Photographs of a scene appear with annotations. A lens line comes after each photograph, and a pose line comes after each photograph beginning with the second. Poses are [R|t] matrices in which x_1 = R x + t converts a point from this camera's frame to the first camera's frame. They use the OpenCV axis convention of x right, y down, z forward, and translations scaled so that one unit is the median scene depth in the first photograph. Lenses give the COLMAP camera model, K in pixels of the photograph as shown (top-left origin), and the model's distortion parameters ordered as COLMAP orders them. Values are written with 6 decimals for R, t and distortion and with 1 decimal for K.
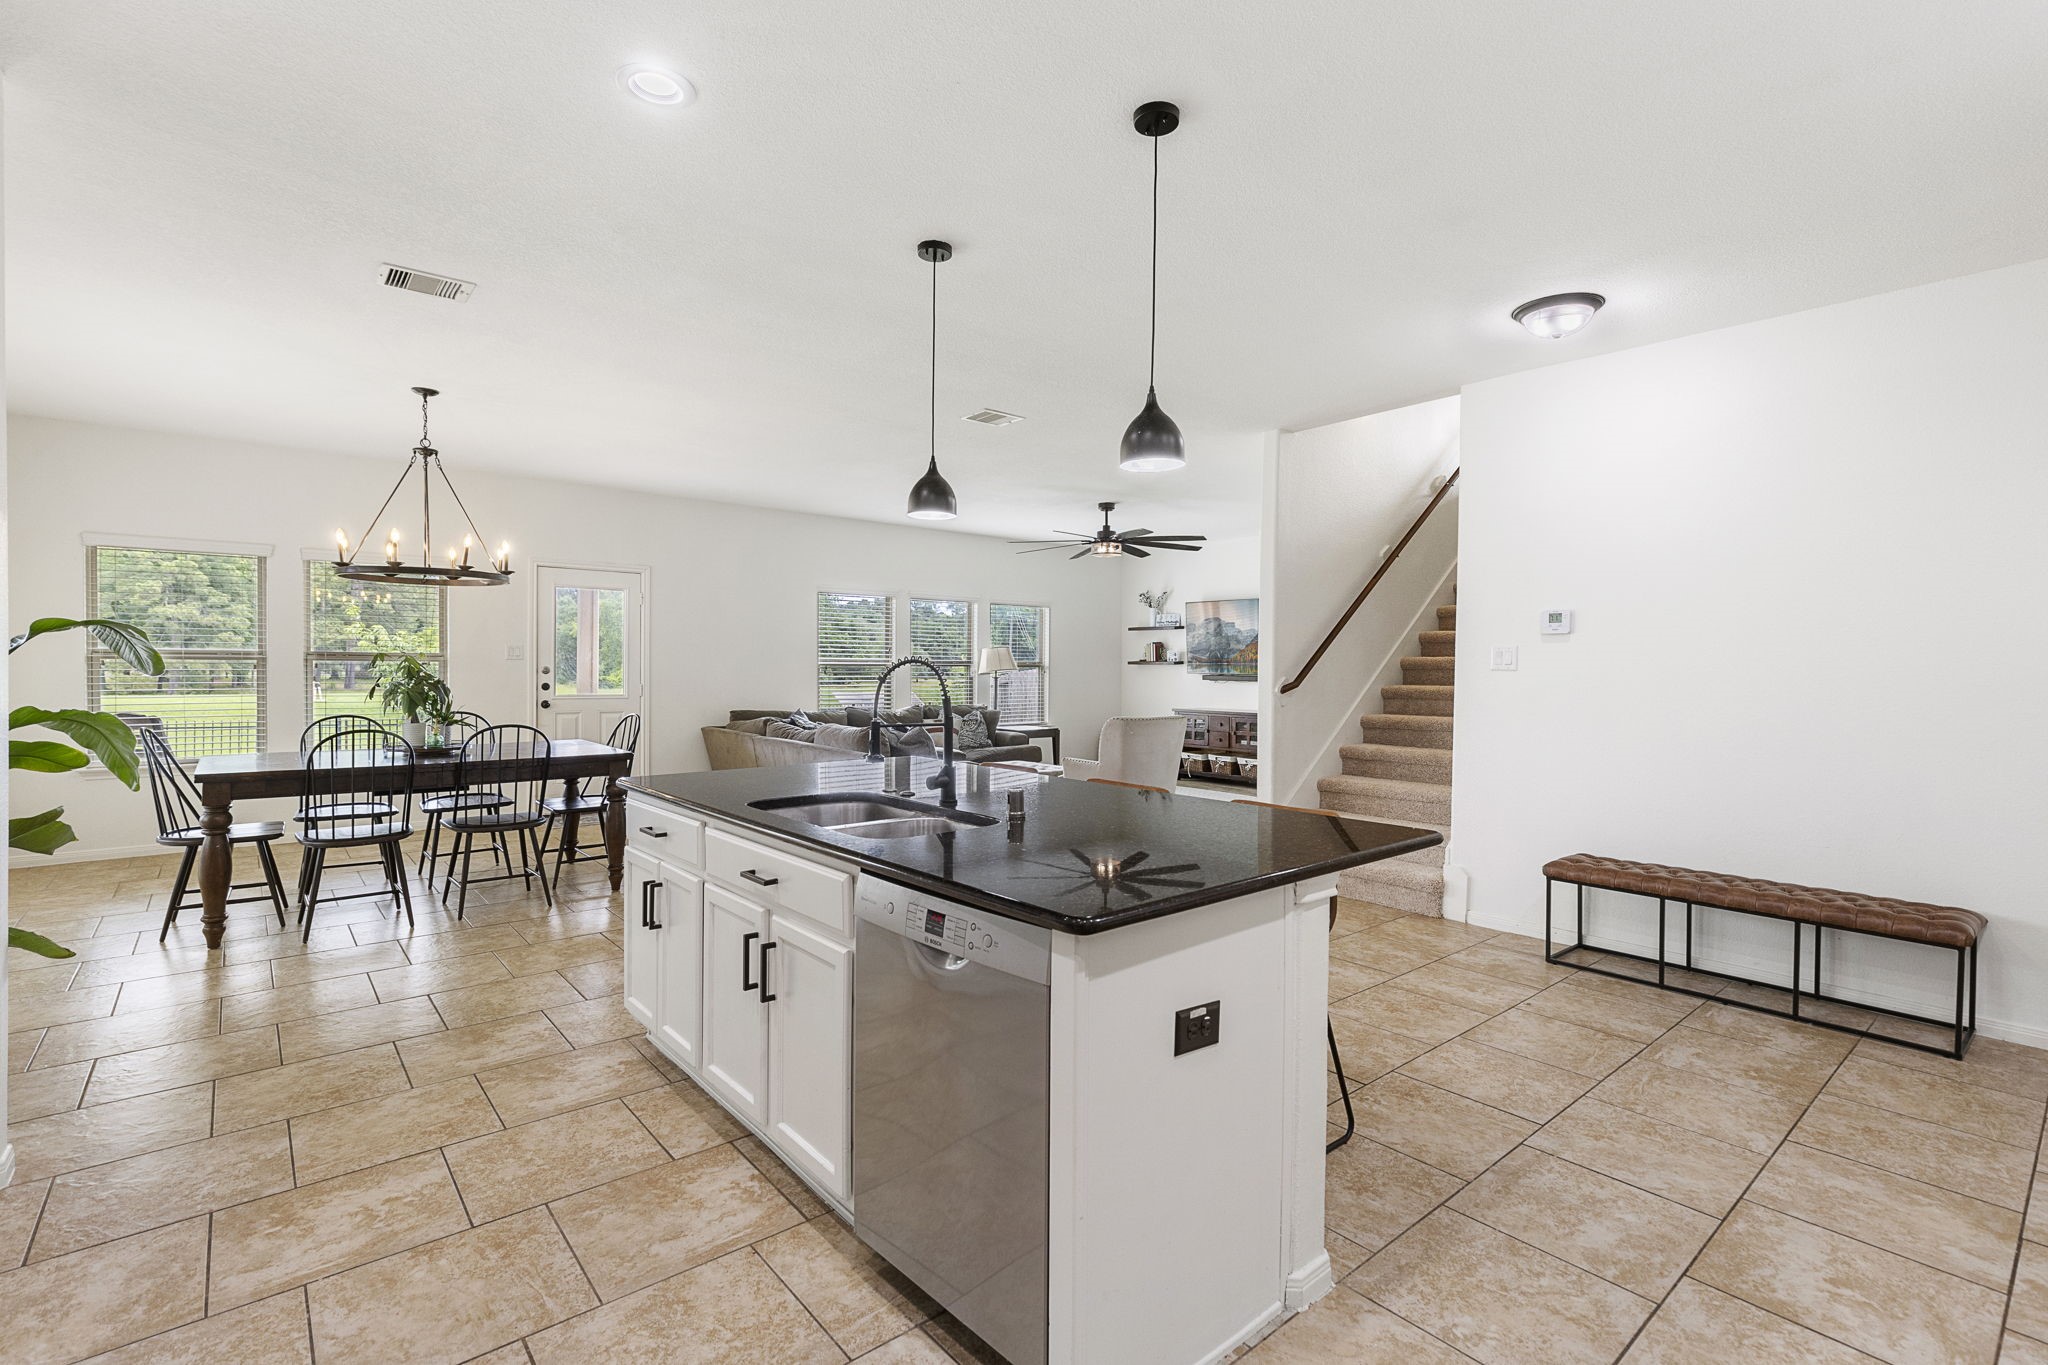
lens RADIAL K [[942.7, 0, 1007.4], [0, 942.7, 666.4], [0, 0, 1]] dist [0.008417, -0.000243]
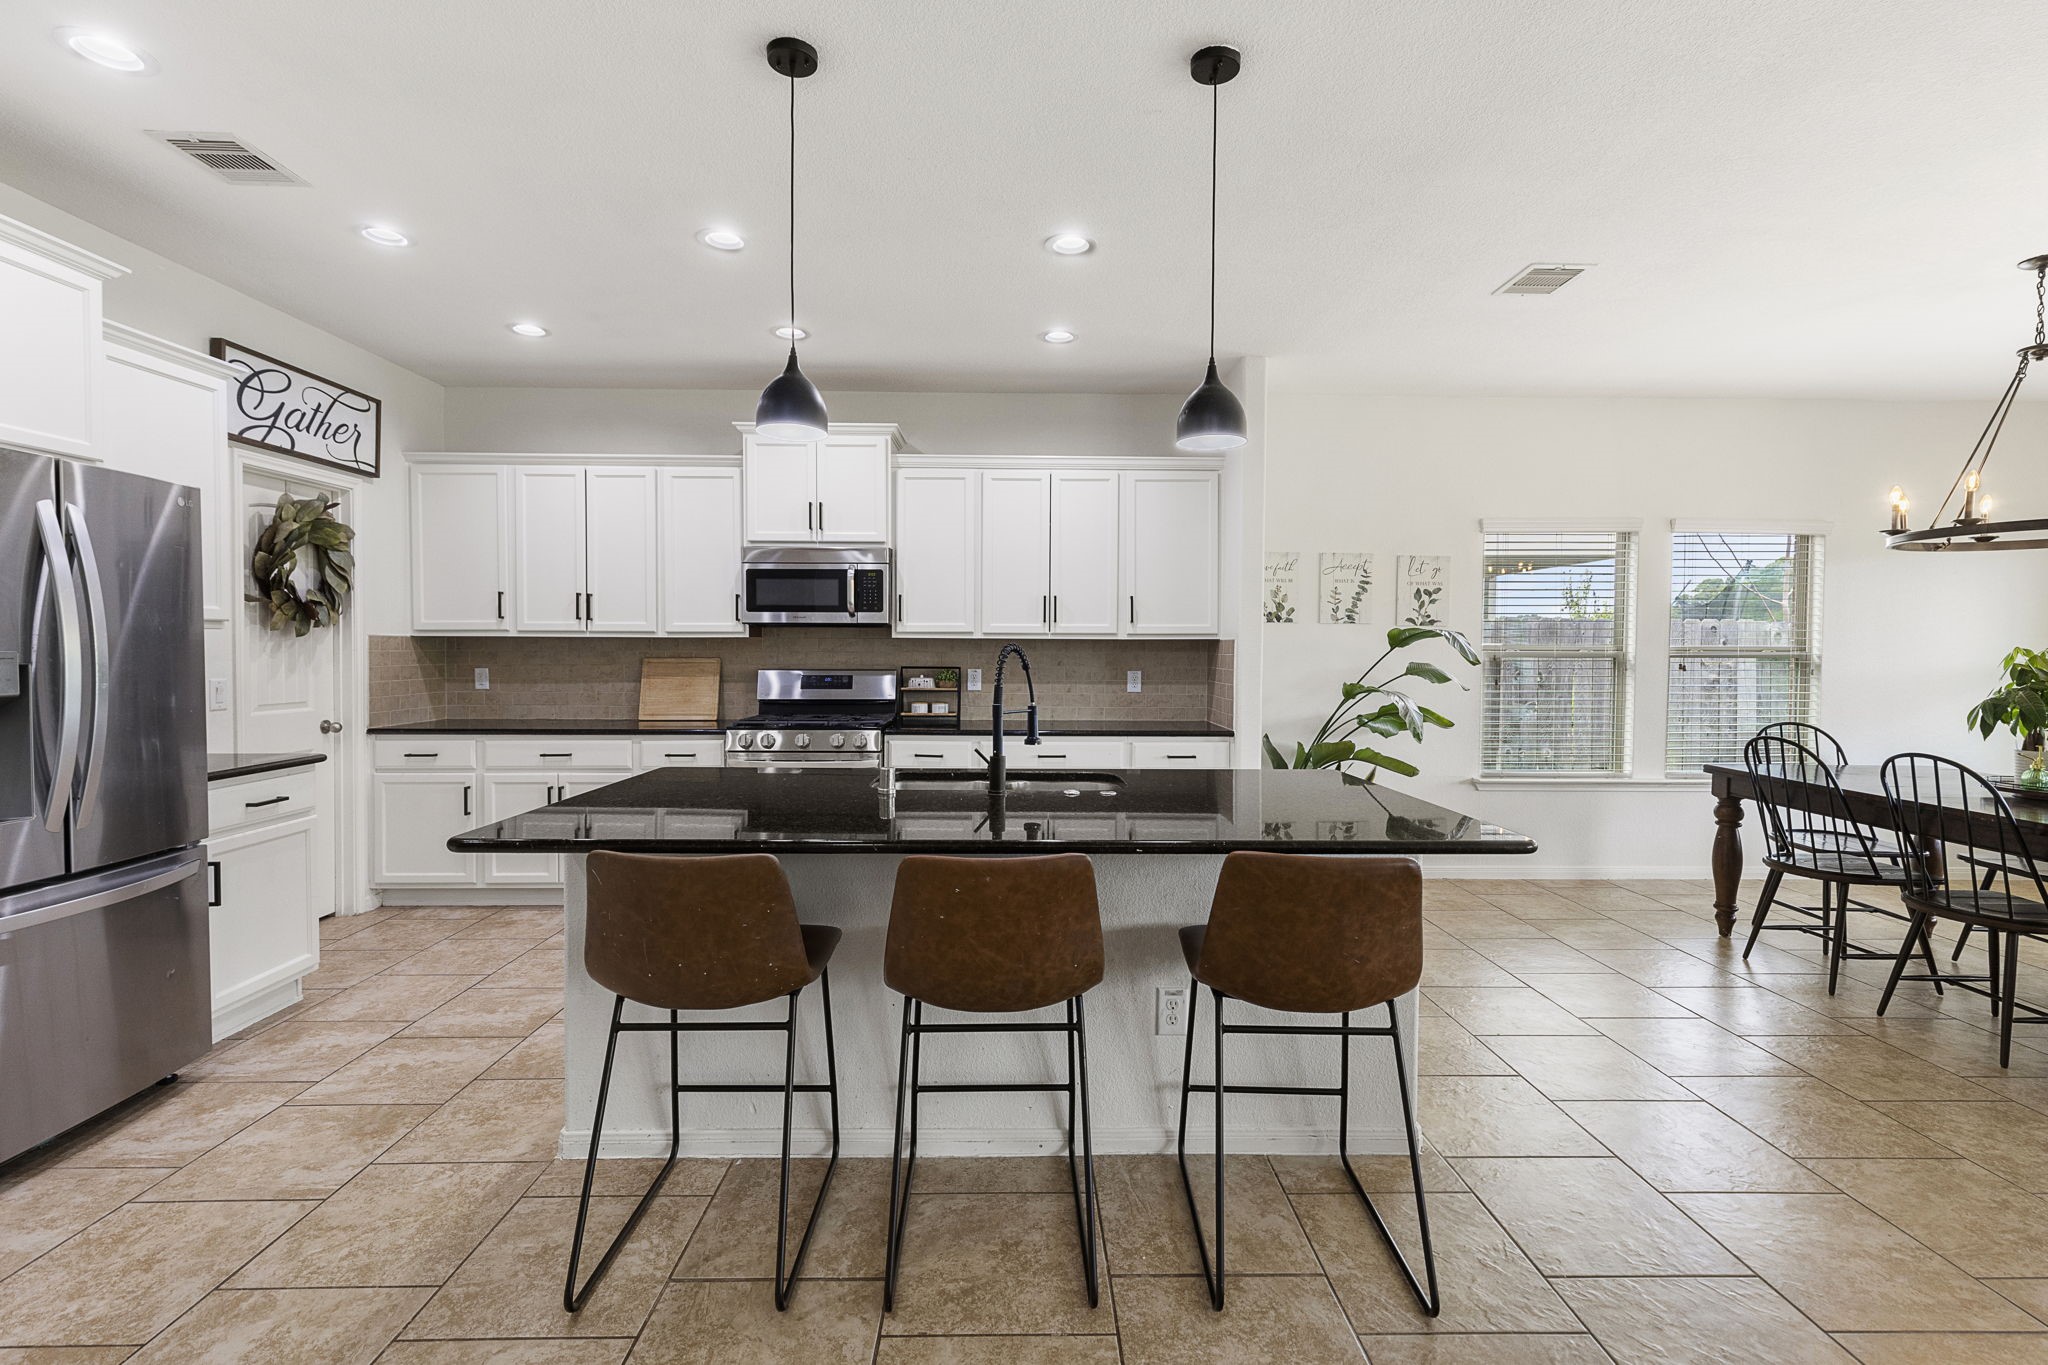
lens RADIAL K [[942.7, 0, 1041.1], [0, 942.7, 662.0], [0, 0, 1]] dist [0.008417, -0.000243]
pose [[-0.615822, 0.000221, -0.787886, 0.570878], [-0.013804, 0.999843, 0.011070, -0.003109], [0.787765, 0.017693, -0.615722, 1.384553]]
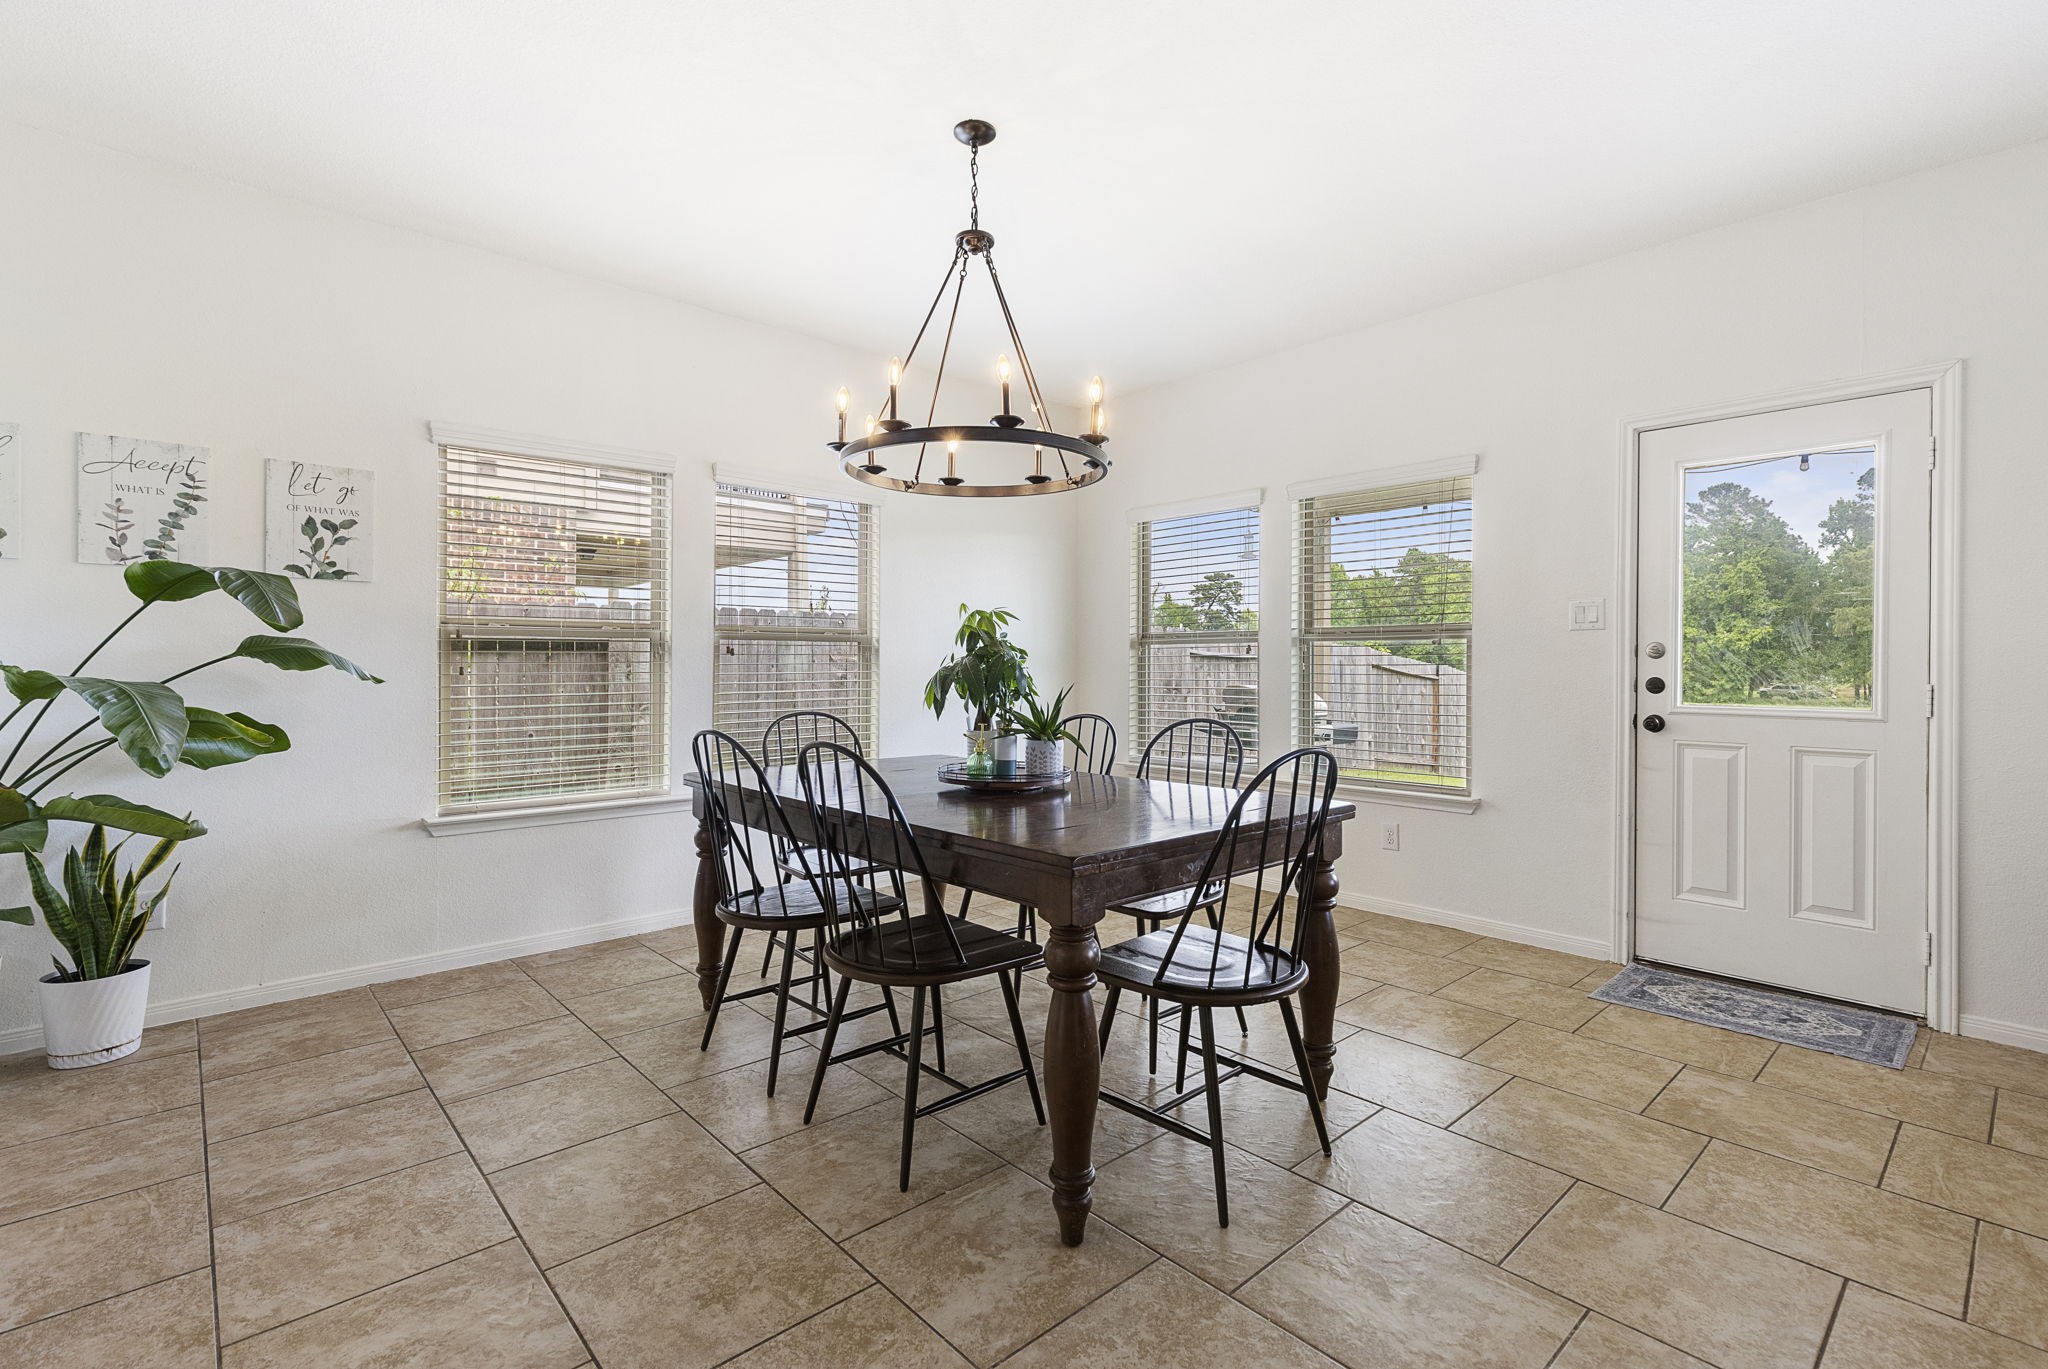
lens RADIAL K [[942.7, 0, 1043.5], [0, 942.7, 668.1], [0, 0, 1]] dist [0.008417, -0.000243]
pose [[0.071262, -0.007922, -0.997426, -0.093206], [-0.004742, 0.999954, -0.008281, 0.044100], [0.997446, 0.005320, 0.071221, 1.599943]]
